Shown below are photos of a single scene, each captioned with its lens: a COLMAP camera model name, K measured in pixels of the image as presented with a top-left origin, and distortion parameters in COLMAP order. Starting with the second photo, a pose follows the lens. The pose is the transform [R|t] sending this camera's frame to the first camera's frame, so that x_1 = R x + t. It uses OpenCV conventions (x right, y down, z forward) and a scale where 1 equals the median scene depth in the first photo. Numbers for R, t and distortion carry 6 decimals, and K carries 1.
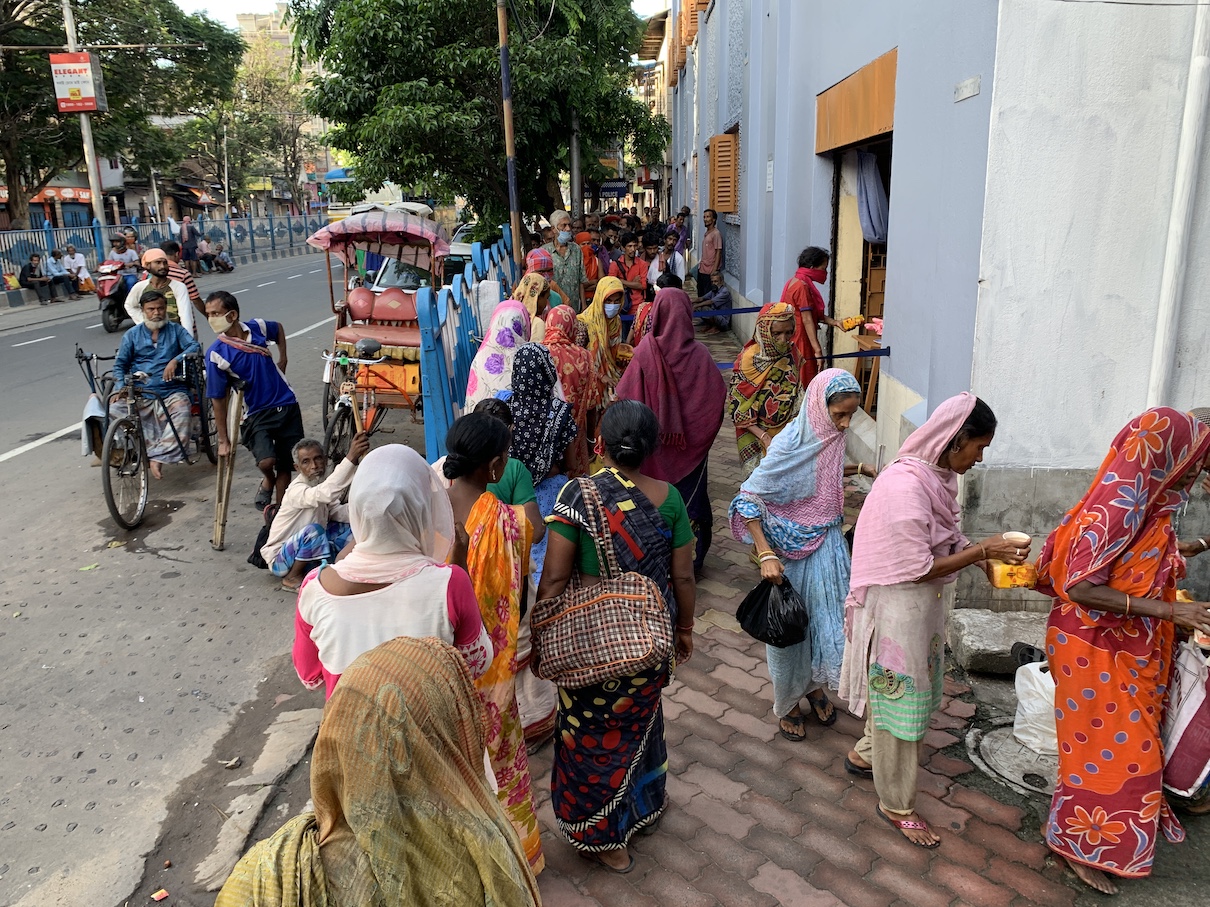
lens RADIAL K [[918.8, 0, 601.4], [0, 918.8, 454.5], [0, 0, 1]] dist [0.010173, -0.012445]
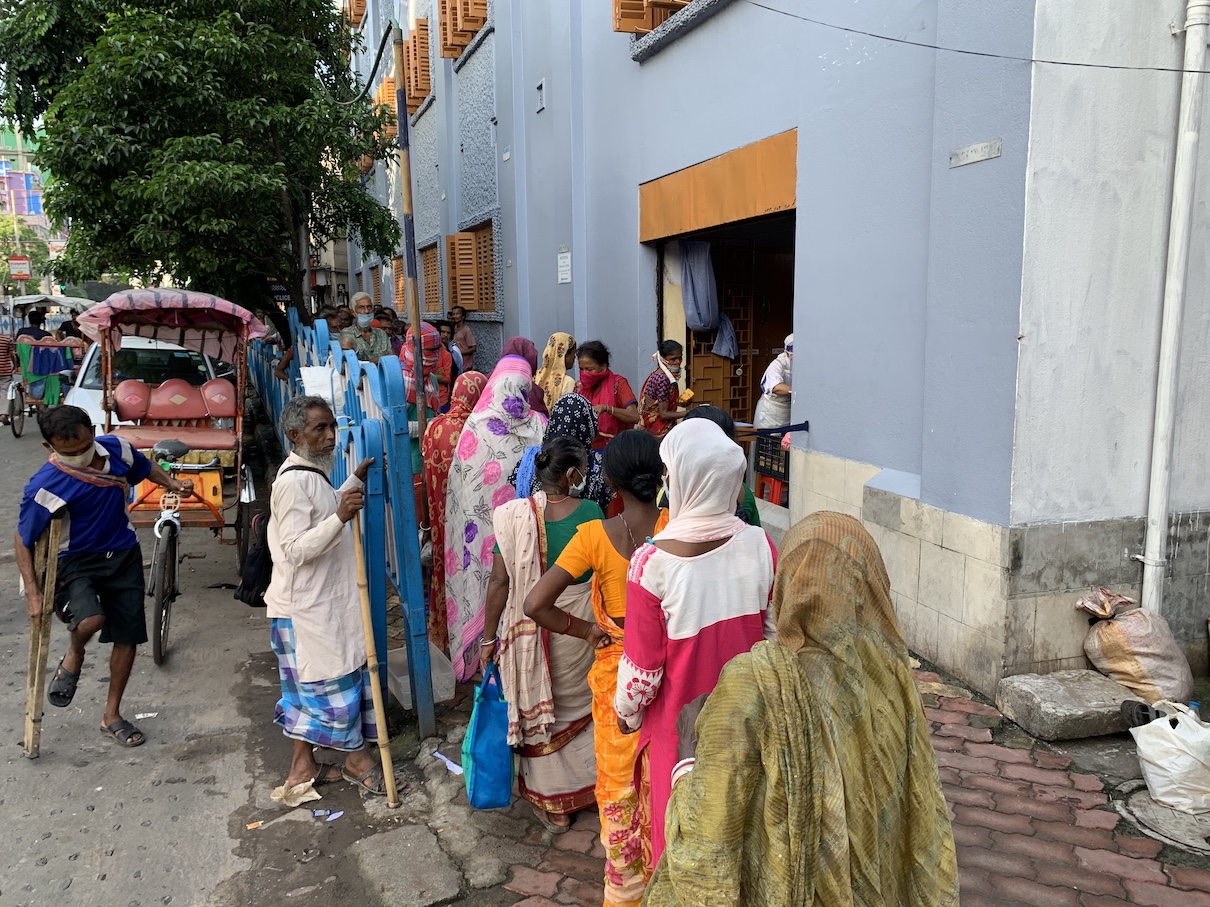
lens RADIAL K [[918.8, 0, 603.9], [0, 918.8, 457.1], [0, 0, 1]] dist [0.010173, -0.012445]
pose [[0.927775, -0.044207, 0.370512, -0.264910], [0.086923, 0.991245, -0.099391, -0.000314], [-0.362874, 0.124418, 0.923495, 0.181411]]
